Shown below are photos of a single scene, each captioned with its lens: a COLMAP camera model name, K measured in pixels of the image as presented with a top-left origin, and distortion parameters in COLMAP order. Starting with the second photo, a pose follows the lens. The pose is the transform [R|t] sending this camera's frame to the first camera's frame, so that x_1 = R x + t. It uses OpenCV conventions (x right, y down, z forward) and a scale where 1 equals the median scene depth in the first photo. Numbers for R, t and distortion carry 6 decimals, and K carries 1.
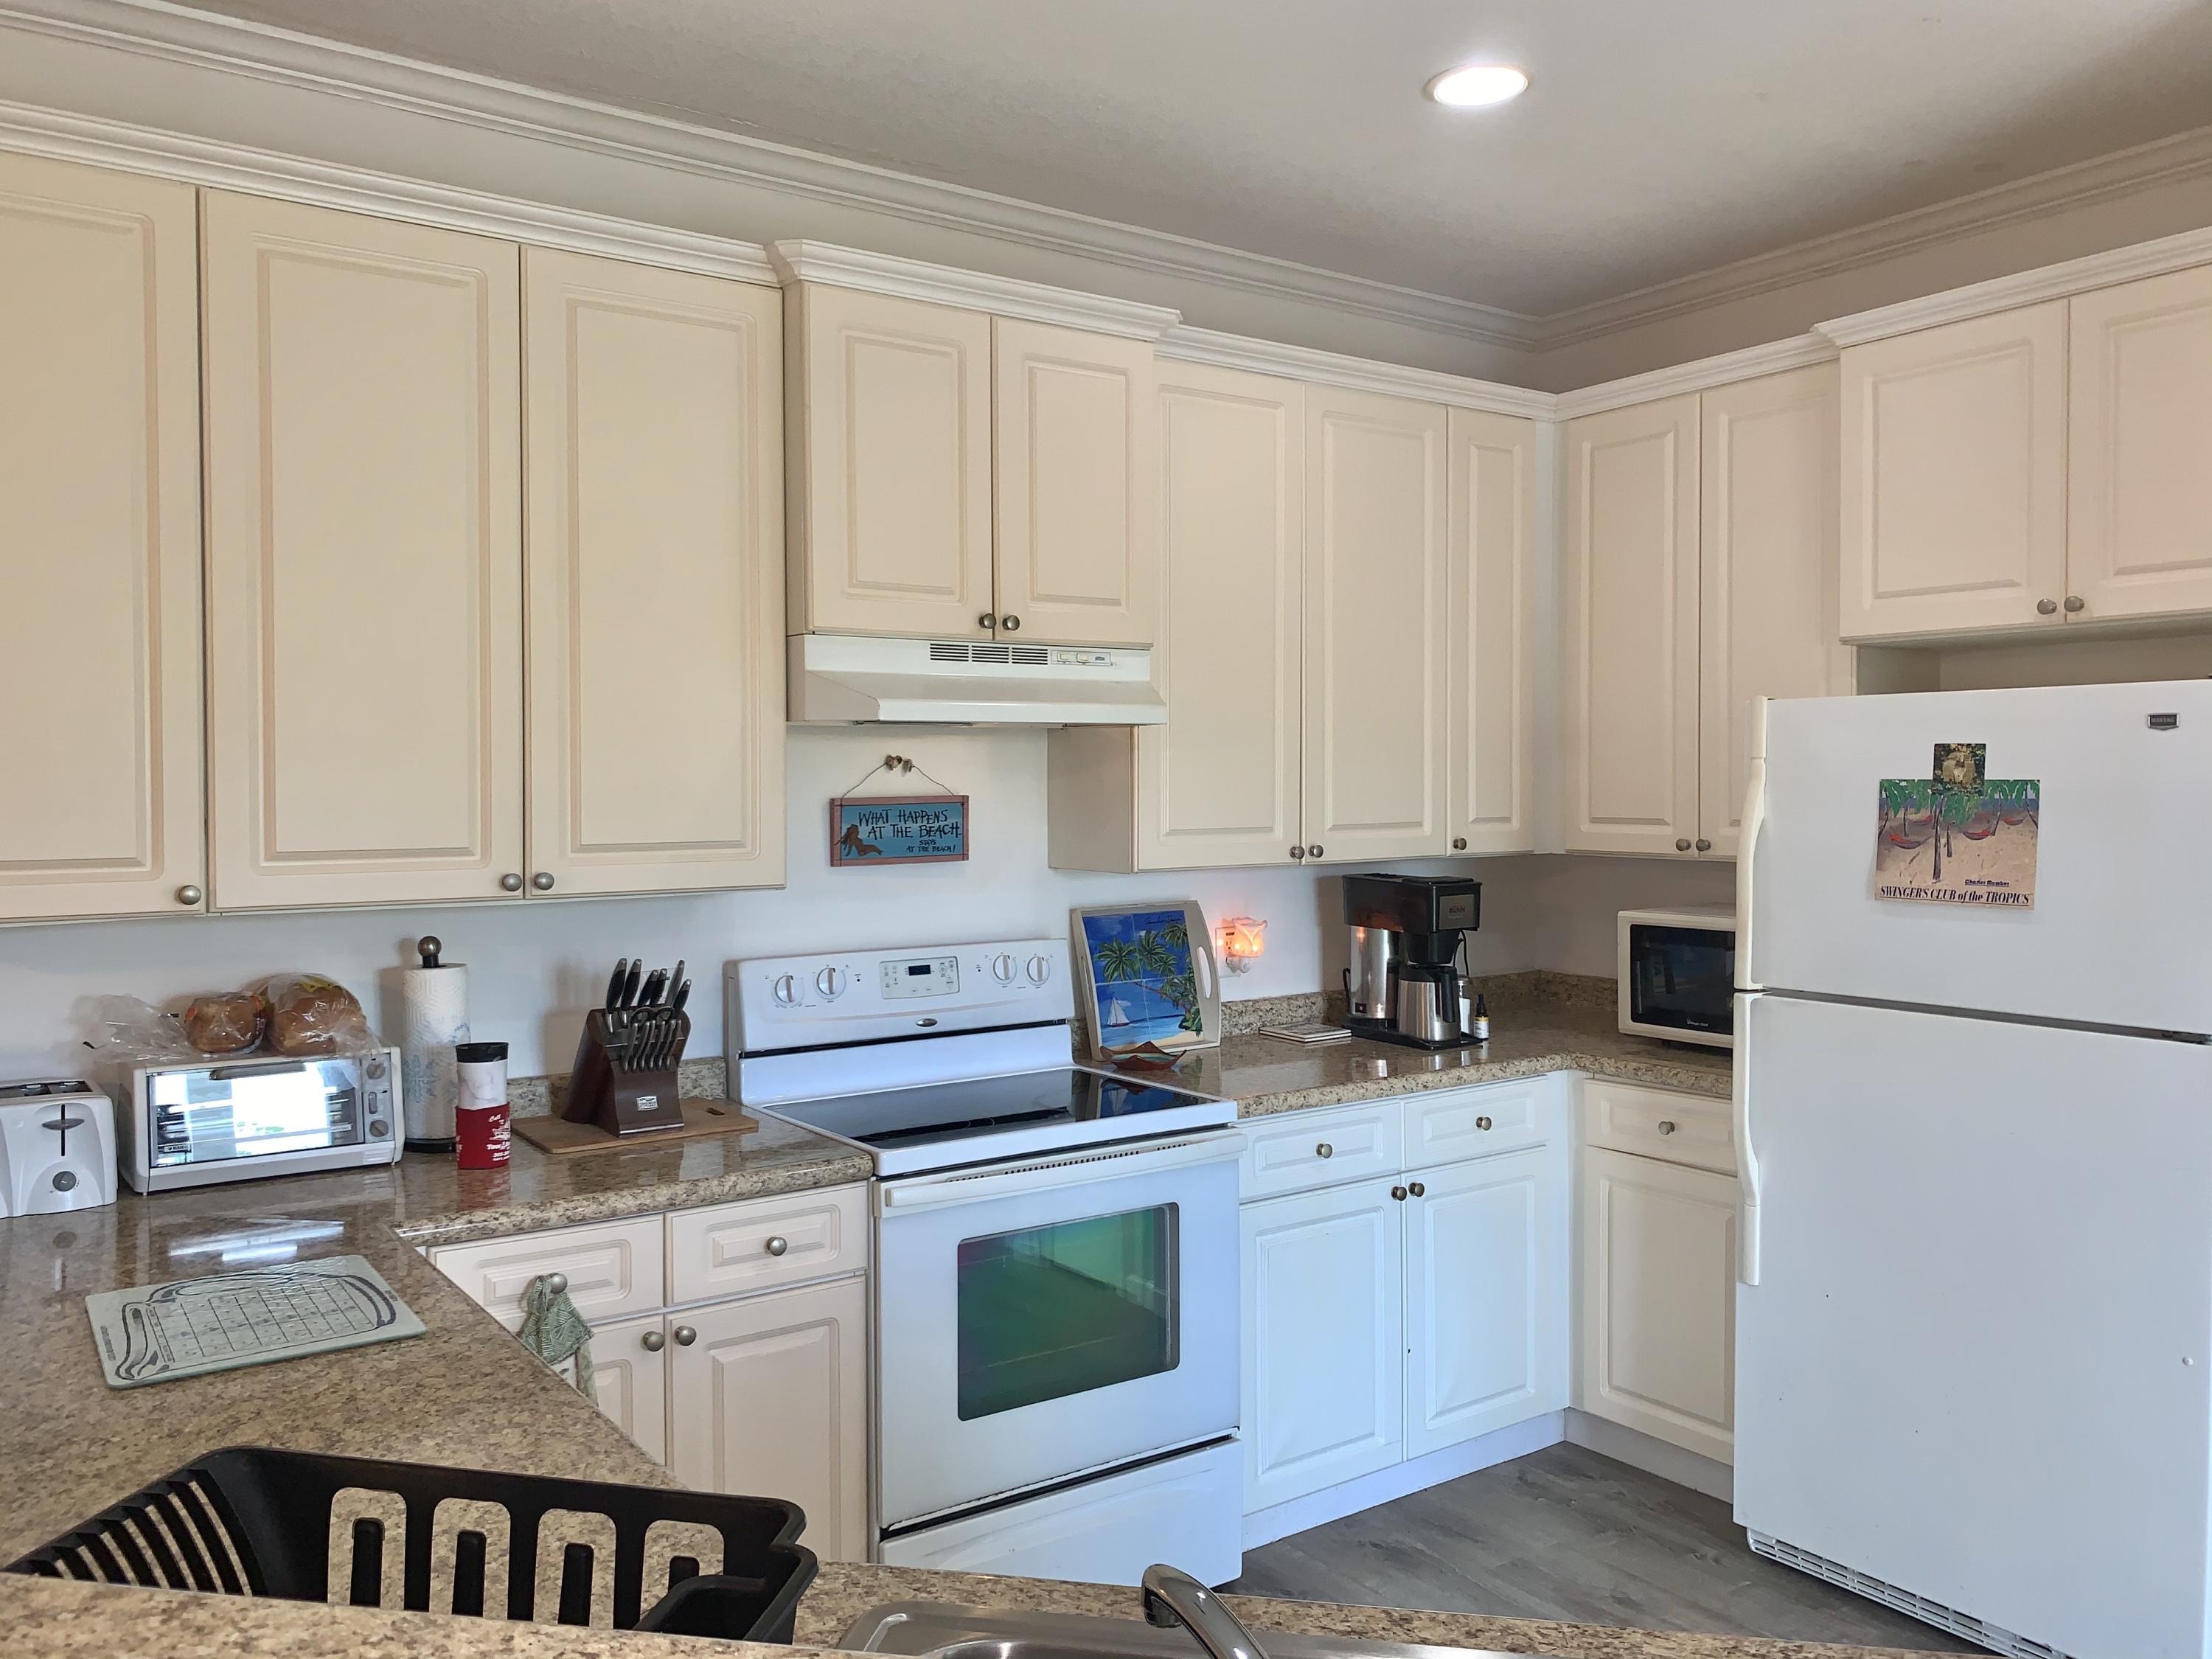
lens RADIAL K [[1686.9, 0, 1108.7], [0, 1686.9, 827.1], [0, 0, 1]] dist [0.027265, -0.056230]
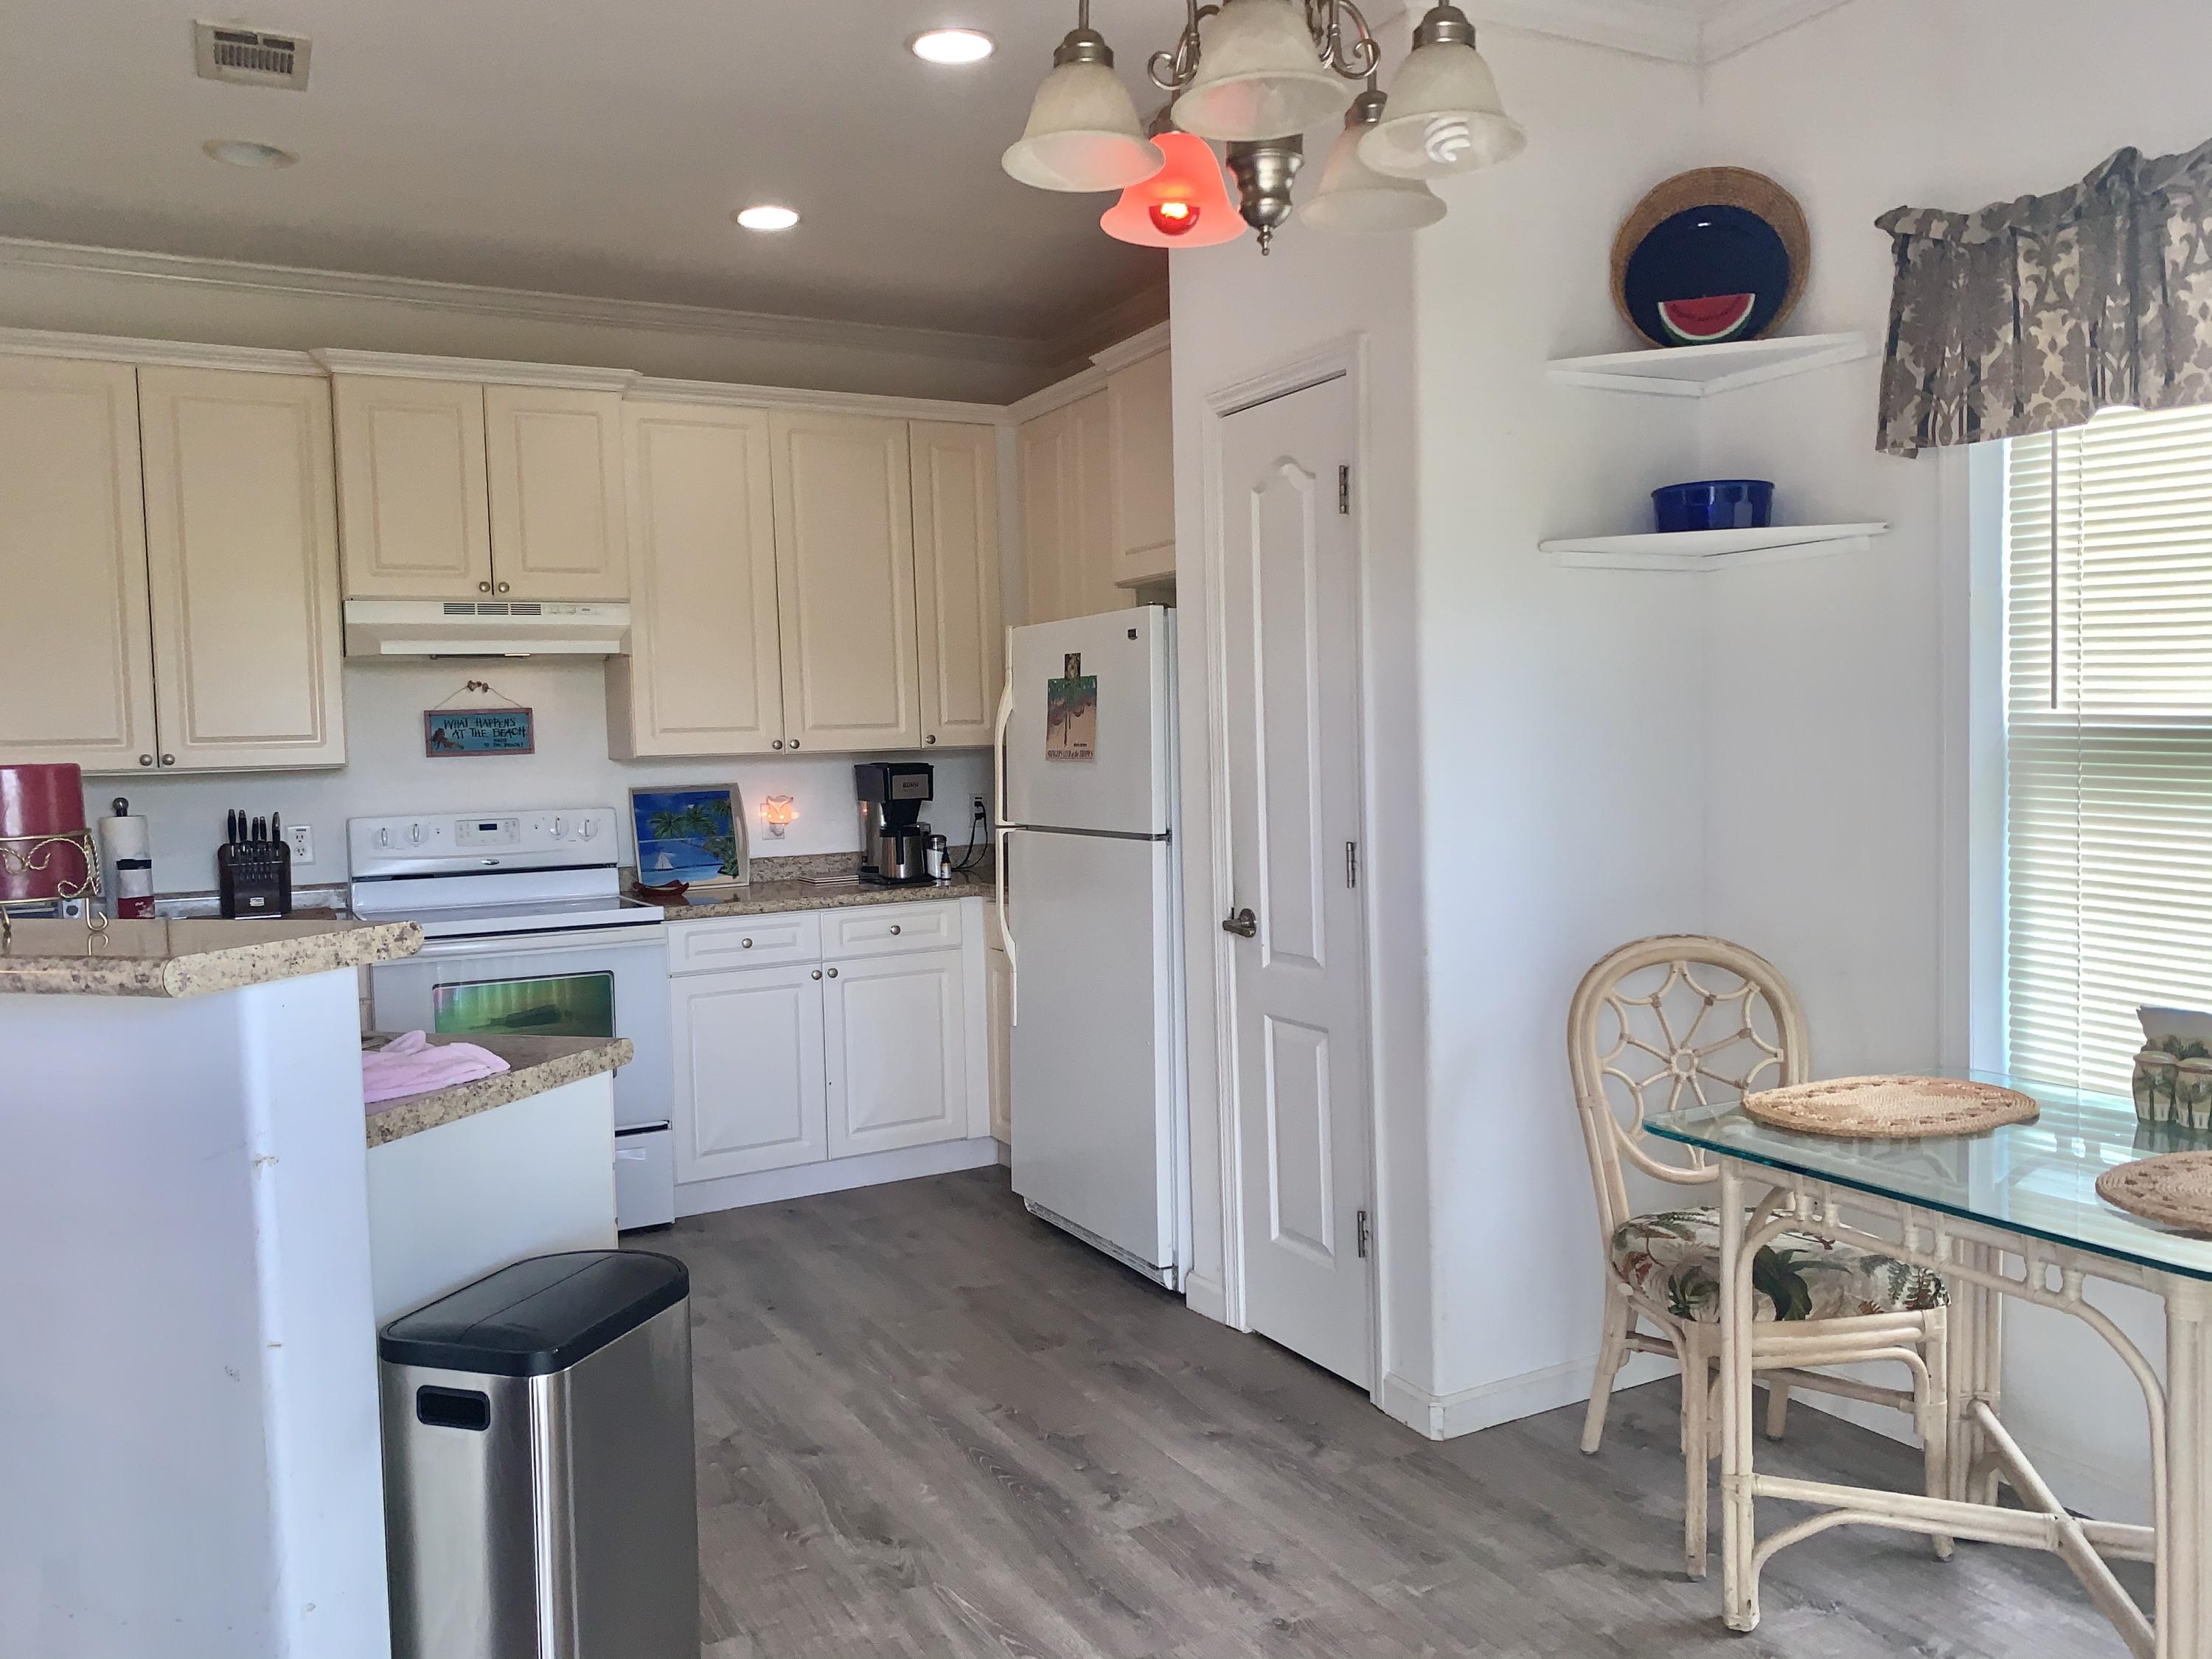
lens RADIAL K [[1686.9, 0, 1104.2], [0, 1686.9, 836.8], [0, 0, 1]] dist [0.027265, -0.056230]
pose [[0.996082, -0.015149, -0.087131, 0.562043], [0.018125, 0.999276, 0.033458, 0.055342], [0.086561, -0.034906, 0.995635, -0.430219]]
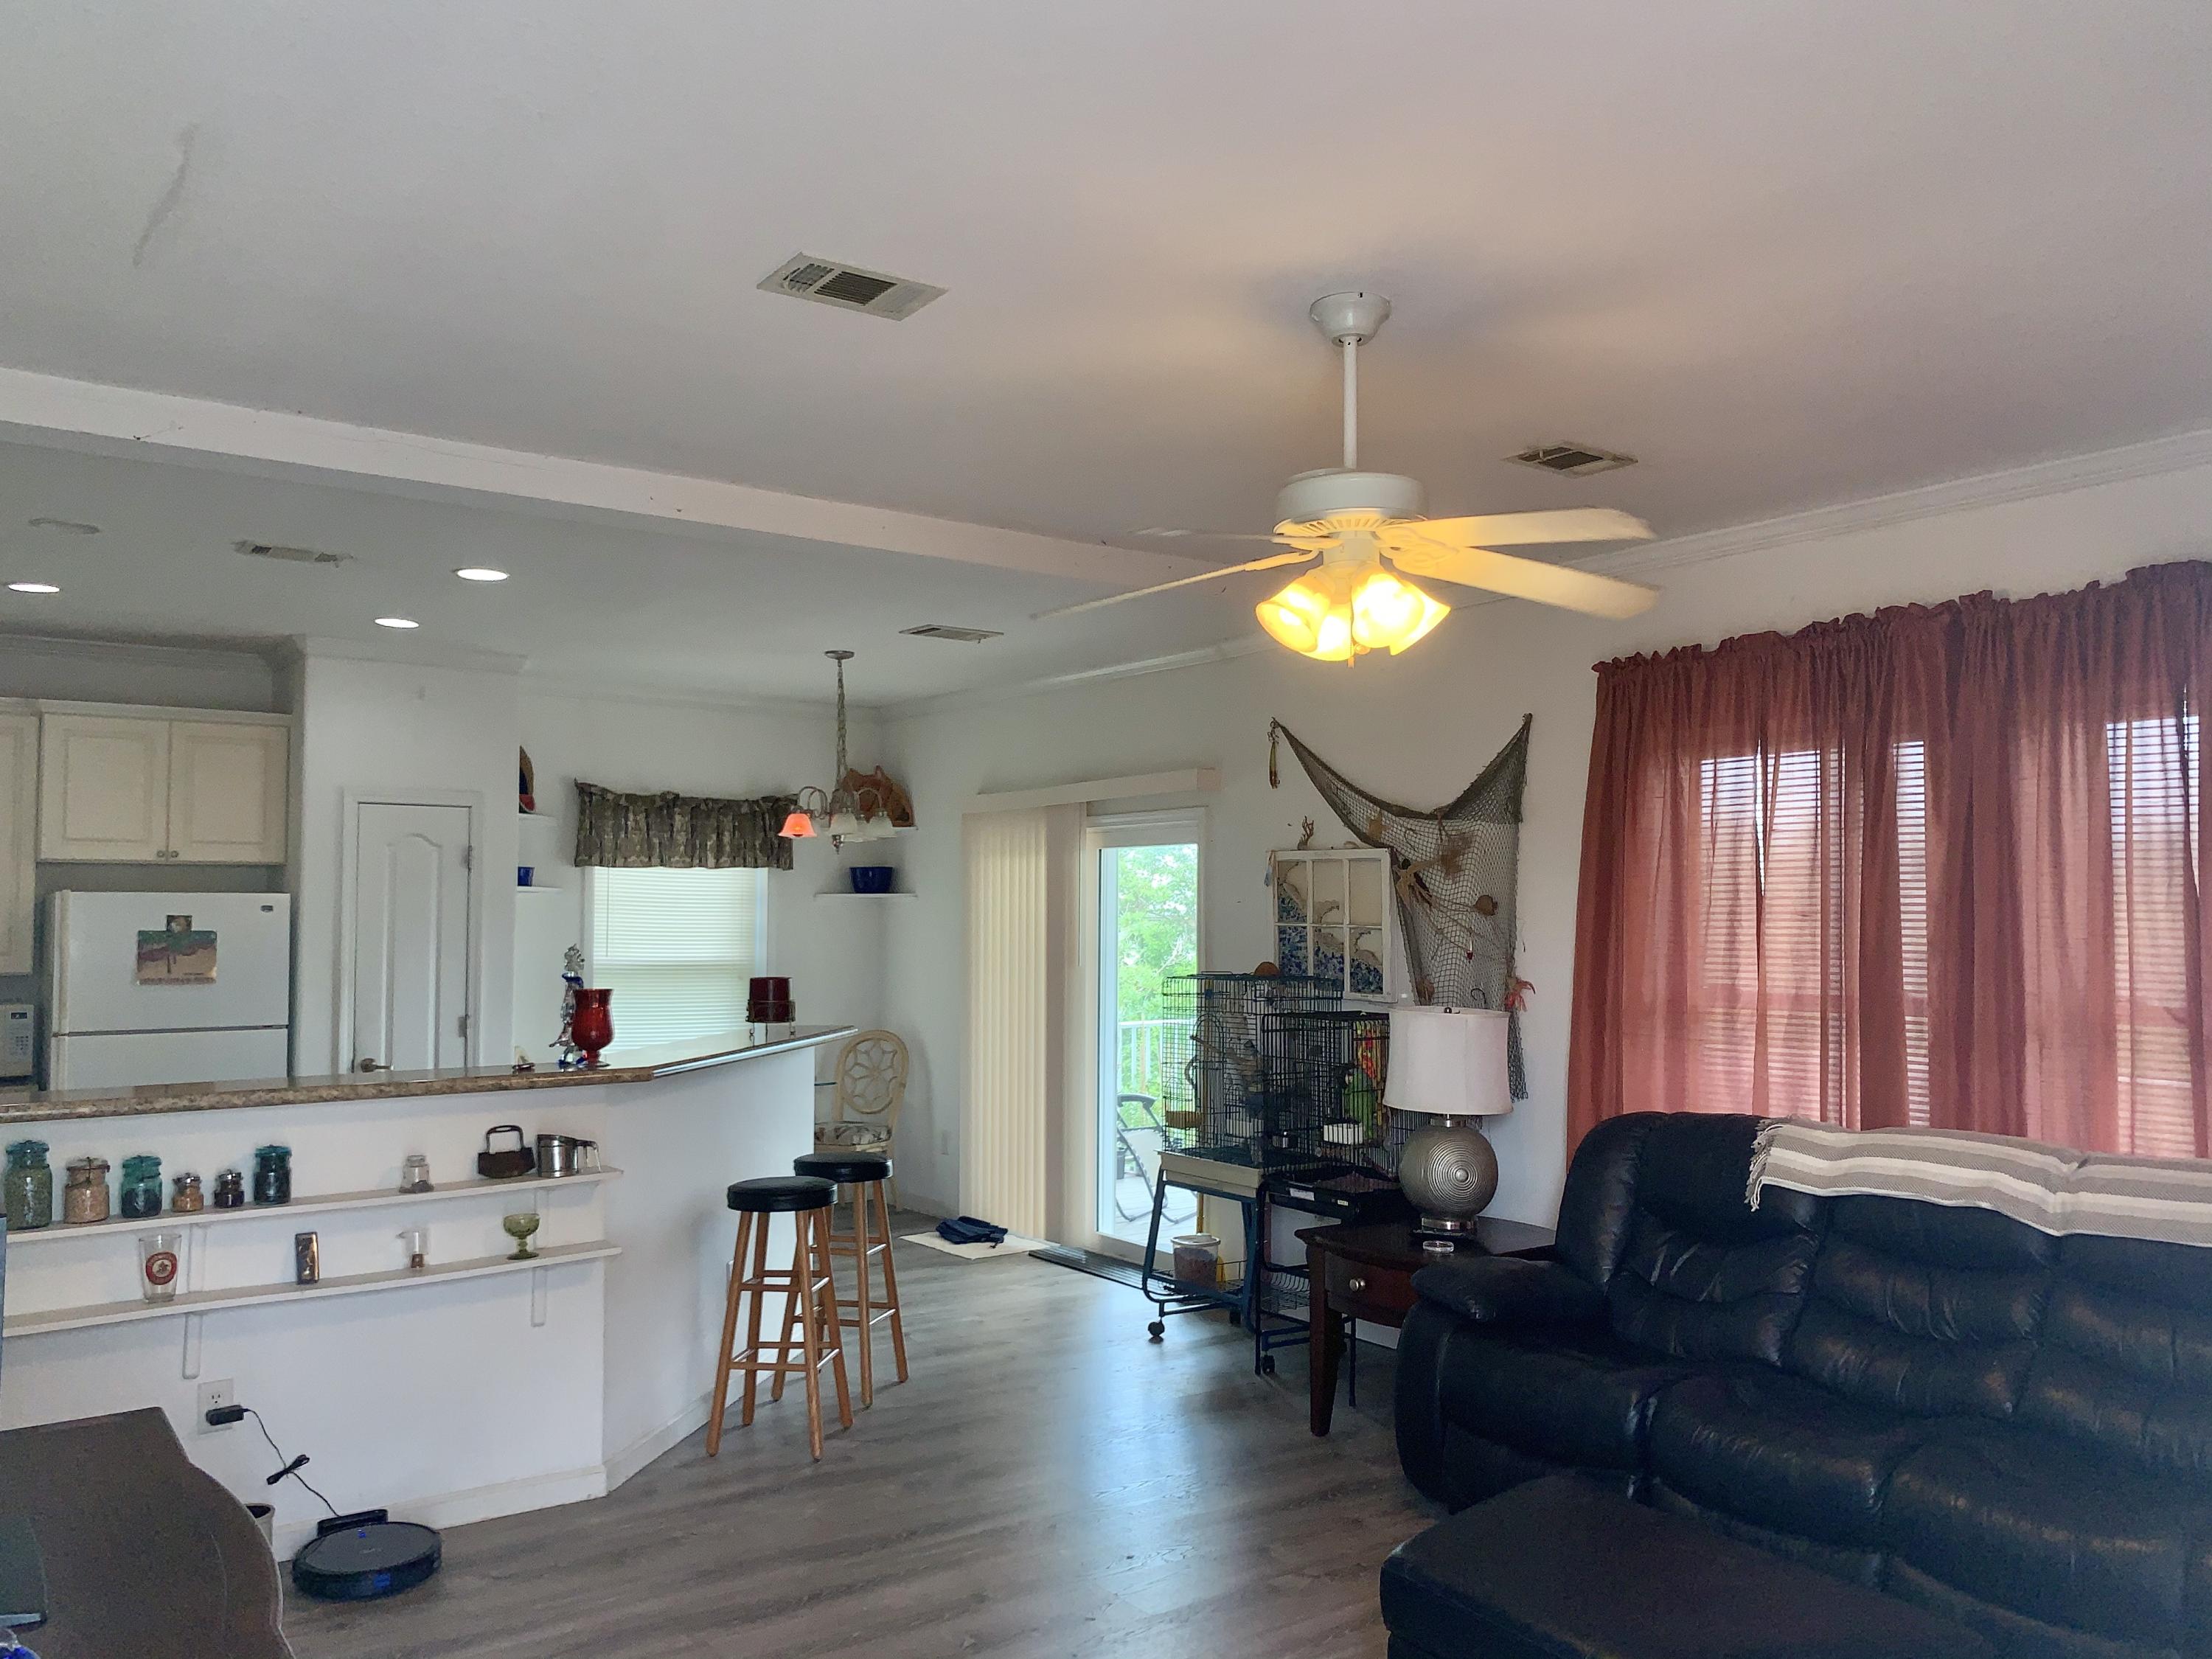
lens RADIAL K [[1686.9, 0, 1110.0], [0, 1686.9, 840.2], [0, 0, 1]] dist [0.027265, -0.056230]
pose [[-0.059659, 0.050719, 0.996929, -1.641106], [0.025021, 0.998471, -0.049300, -0.004474], [-0.997905, 0.022003, -0.060837, -0.128770]]
